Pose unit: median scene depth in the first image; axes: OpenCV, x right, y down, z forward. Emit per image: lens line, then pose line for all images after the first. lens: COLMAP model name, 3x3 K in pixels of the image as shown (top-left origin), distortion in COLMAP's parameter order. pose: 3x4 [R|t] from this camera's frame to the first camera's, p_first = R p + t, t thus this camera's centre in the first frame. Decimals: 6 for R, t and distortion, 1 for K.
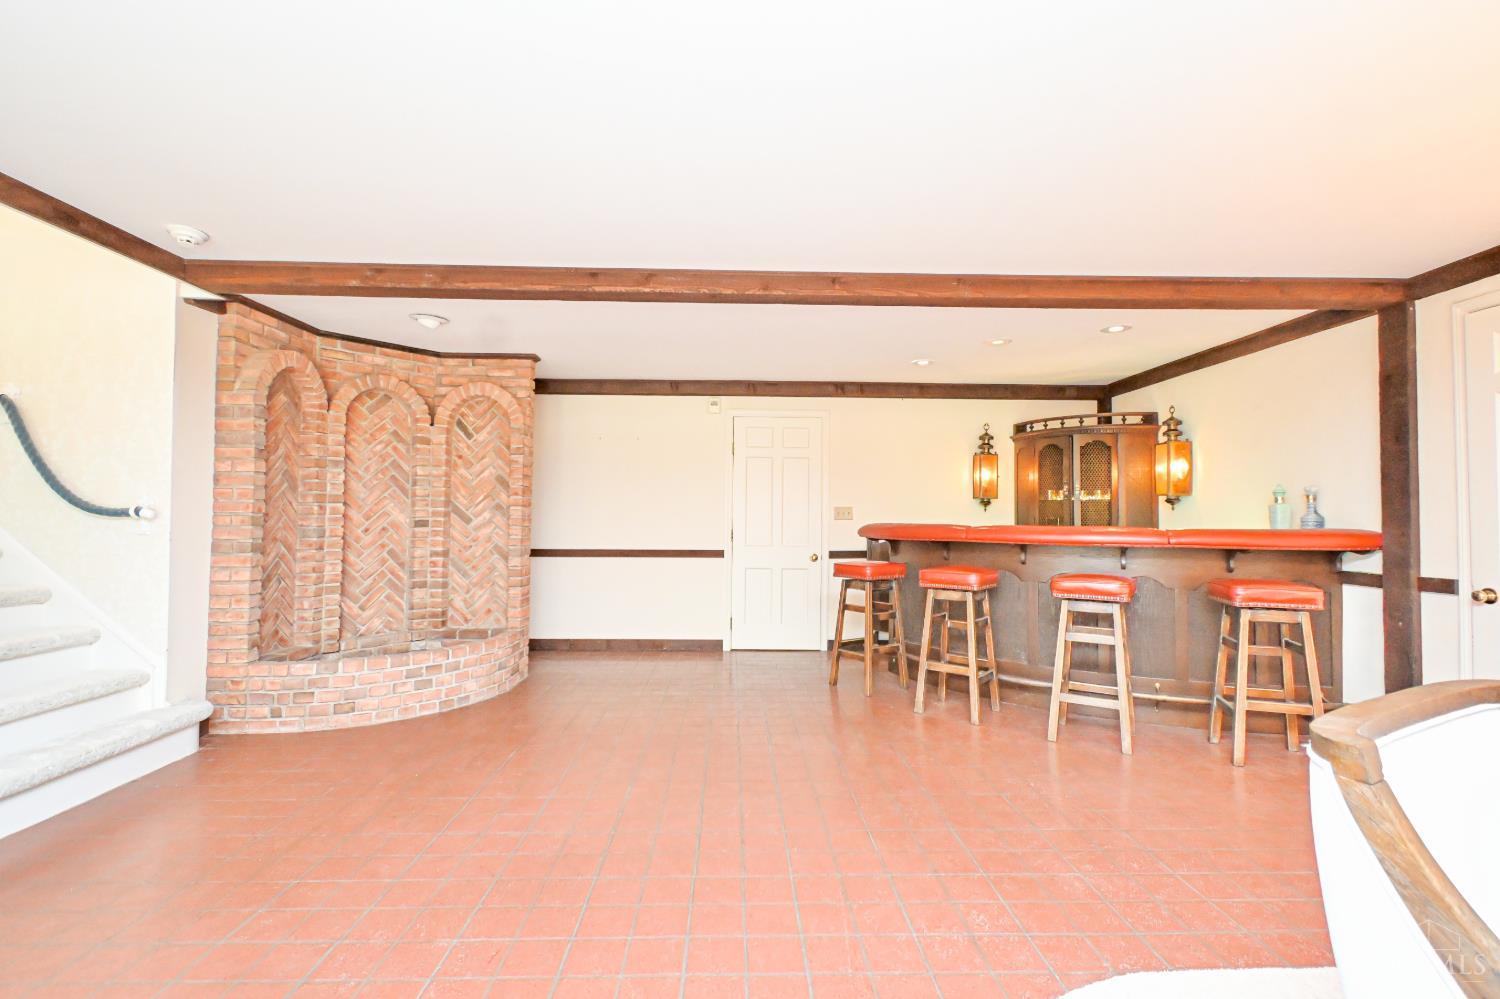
lens RADIAL K [[663.7, 0, 741.2], [0, 663.7, 495.3], [0, 0, 1]] dist [0.001521, -0.000035]
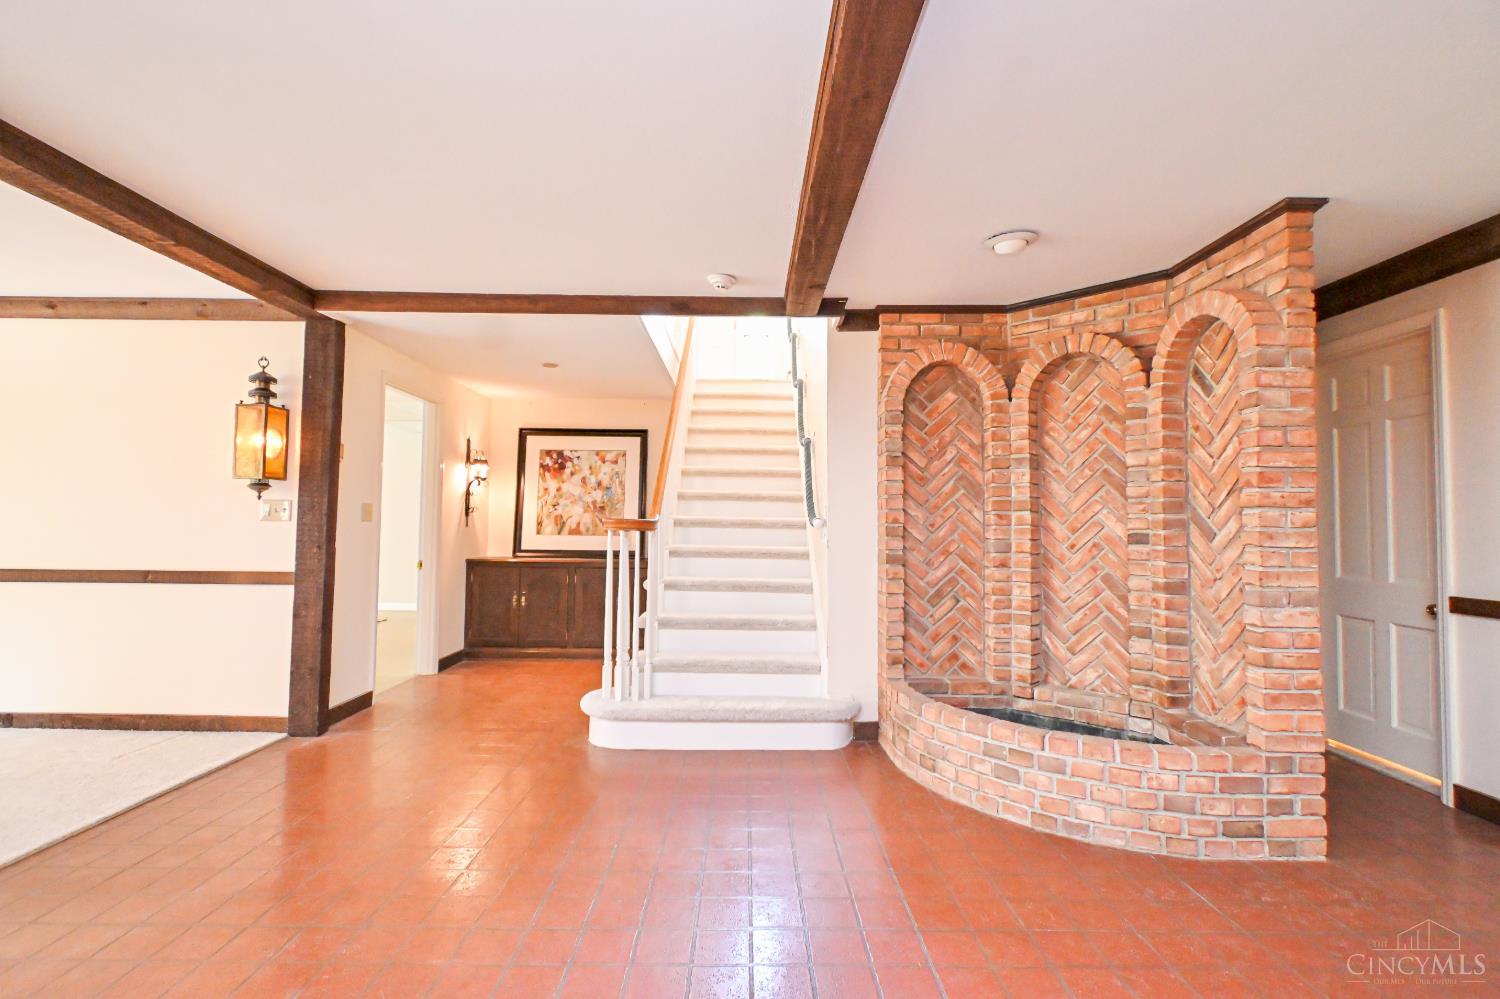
lens RADIAL K [[663.7, 0, 741.2], [0, 663.7, 495.3], [0, 0, 1]] dist [0.001521, -0.000035]
pose [[-0.013169, -0.051566, -0.998583, 0.185551], [0.024443, 0.998354, -0.051877, 0.024574], [0.999614, -0.025091, -0.011887, 0.630891]]
